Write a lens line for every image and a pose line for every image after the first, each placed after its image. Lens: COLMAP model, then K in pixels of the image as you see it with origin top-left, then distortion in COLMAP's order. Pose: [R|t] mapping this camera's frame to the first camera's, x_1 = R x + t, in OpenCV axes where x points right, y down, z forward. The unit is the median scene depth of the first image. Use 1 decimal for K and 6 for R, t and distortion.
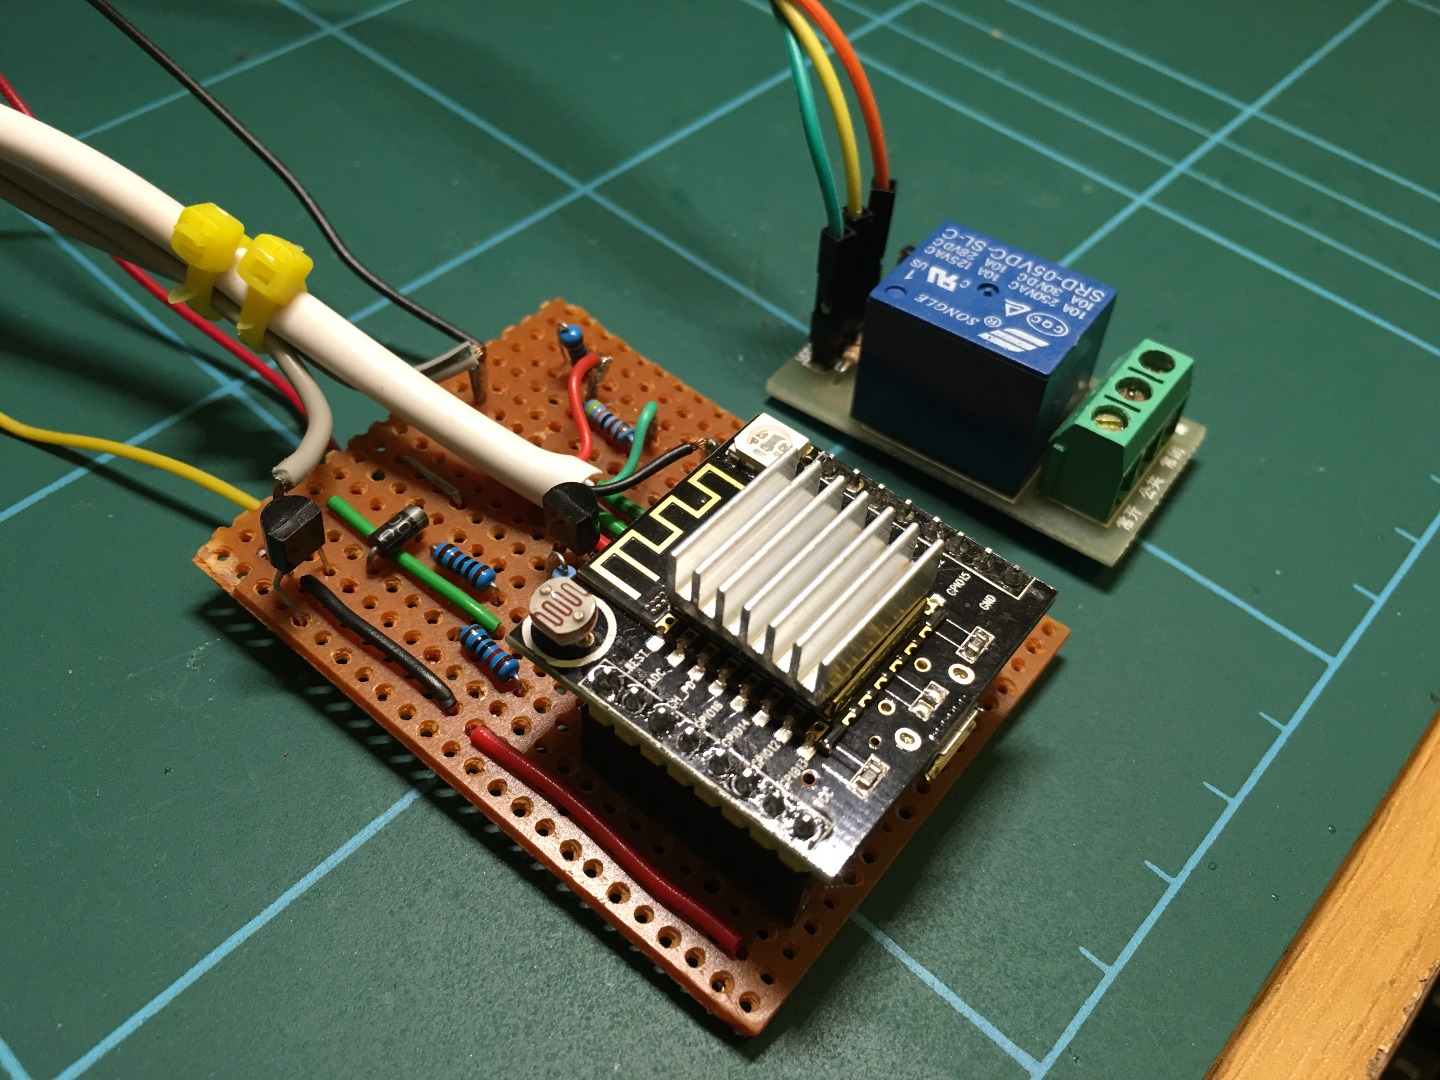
lens RADIAL K [[1243.0, 0, 683.7], [0, 1243.0, 532.4], [0, 0, 1]] dist [-0.016809, -0.005732]
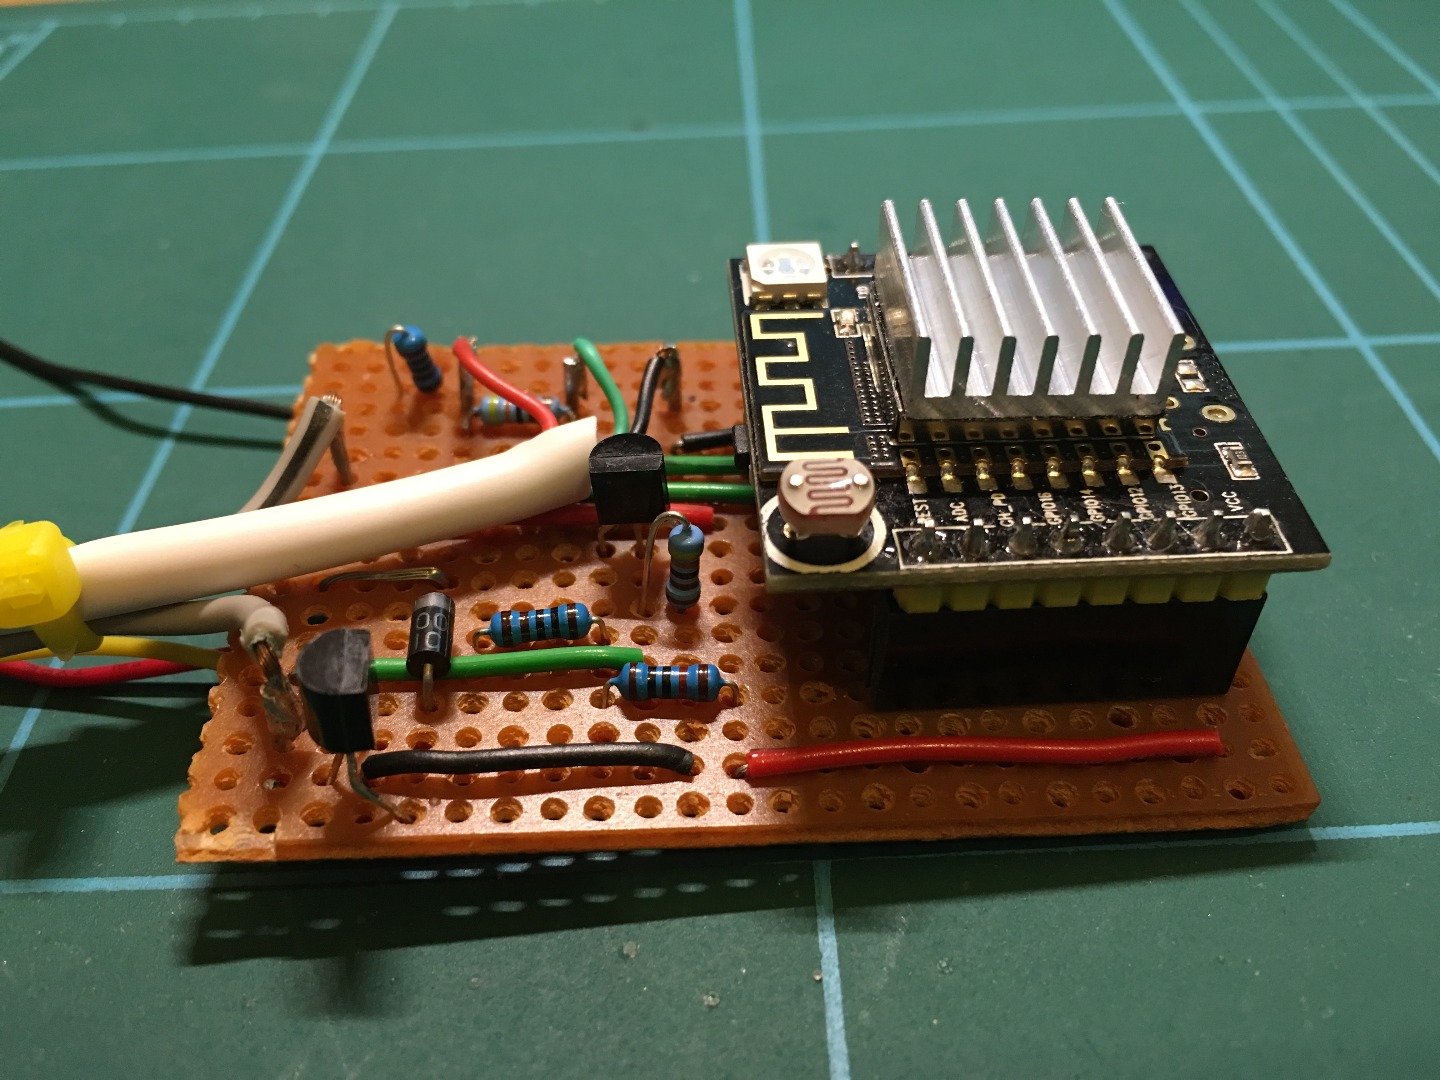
lens RADIAL K [[1214.0, 0, 706.5], [0, 1214.0, 548.5], [0, 0, 1]] dist [0.000363, 0.009830]
pose [[0.740375, -0.528121, 0.415852, -0.361012], [0.559157, 0.827232, 0.055050, 0.007874], [-0.373079, 0.191769, 0.907765, 0.323514]]
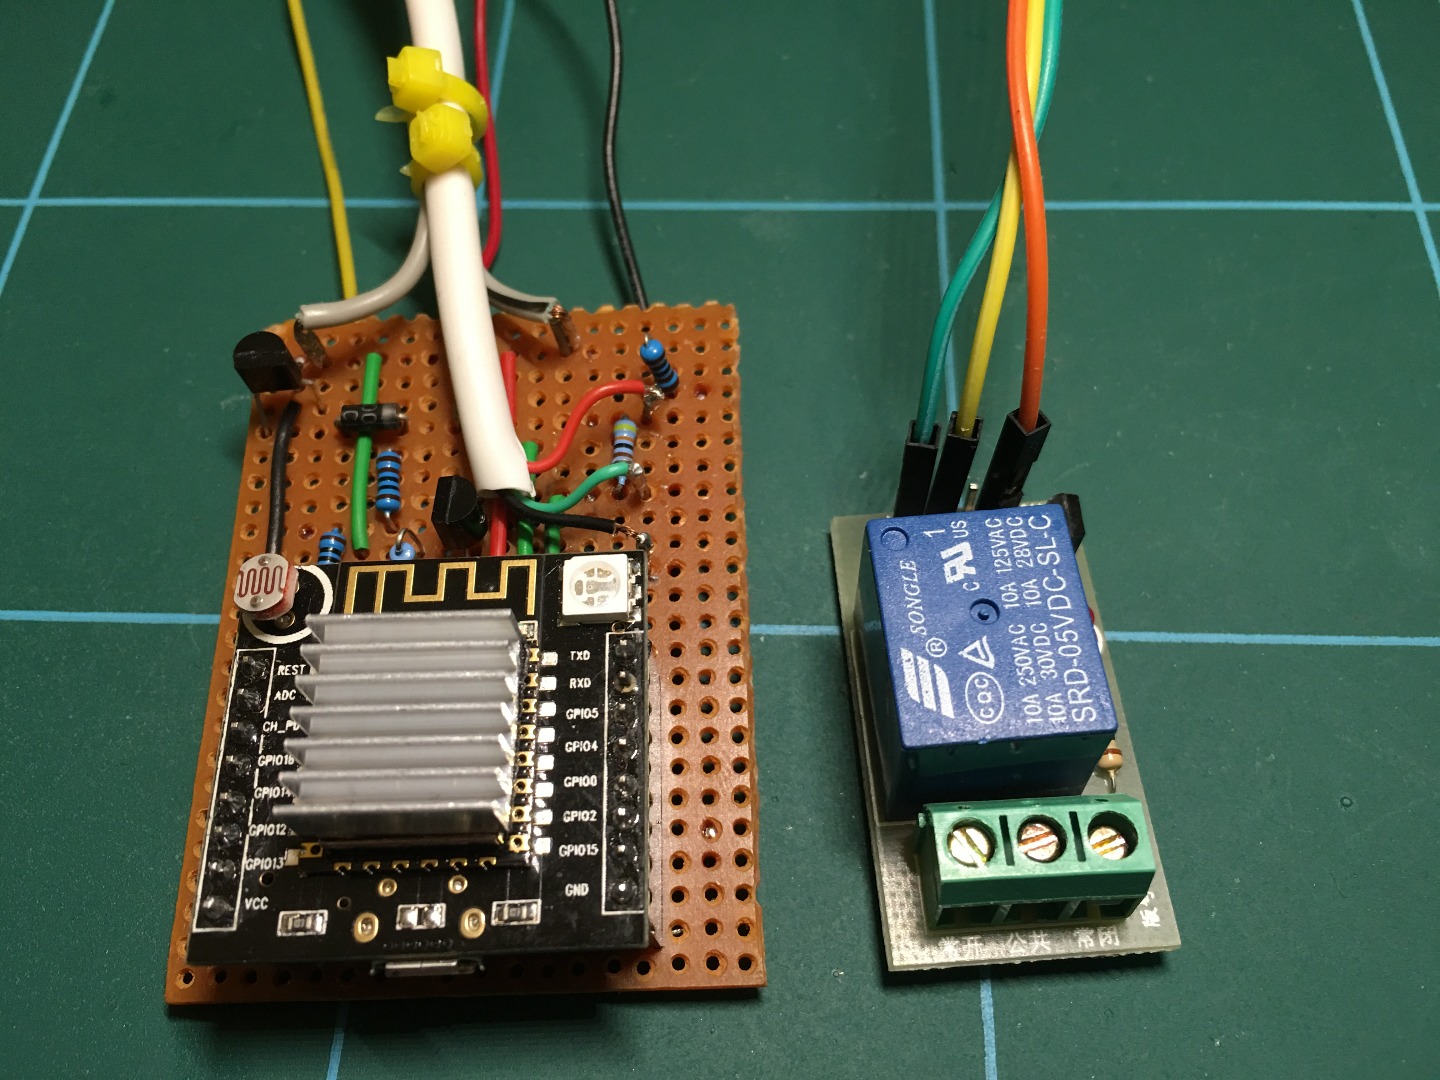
lens RADIAL K [[1214.0, 0, 706.5], [0, 1214.0, 548.5], [0, 0, 1]] dist [0.000363, 0.009830]
pose [[0.660030, 0.634137, -0.402778, 0.423572], [-0.544029, 0.773210, 0.325852, -0.389885], [0.518067, 0.004051, 0.855331, 0.269161]]
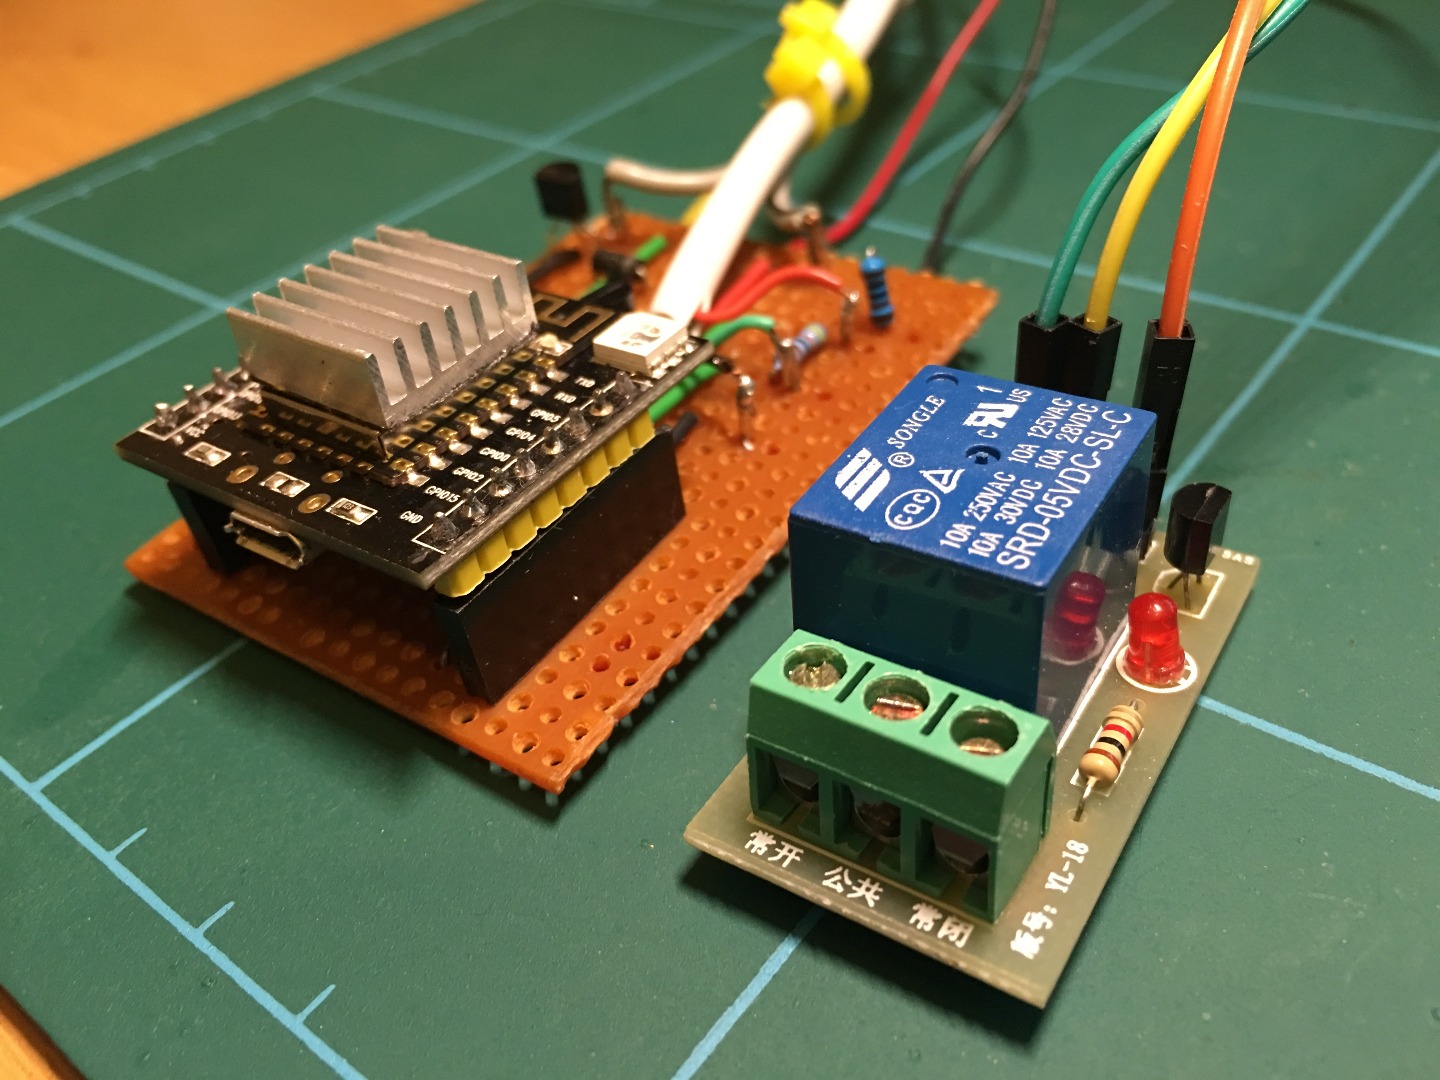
lens RADIAL K [[1258.2, 0, 720.0], [0, 1258.2, 540.0], [0, 0, 1]] dist [-0.002979, -0.000912]
pose [[0.090243, 0.595842, -0.798015, 0.782875], [-0.703353, 0.605422, 0.372503, -0.320847], [0.705090, 0.527670, 0.473722, 0.651591]]
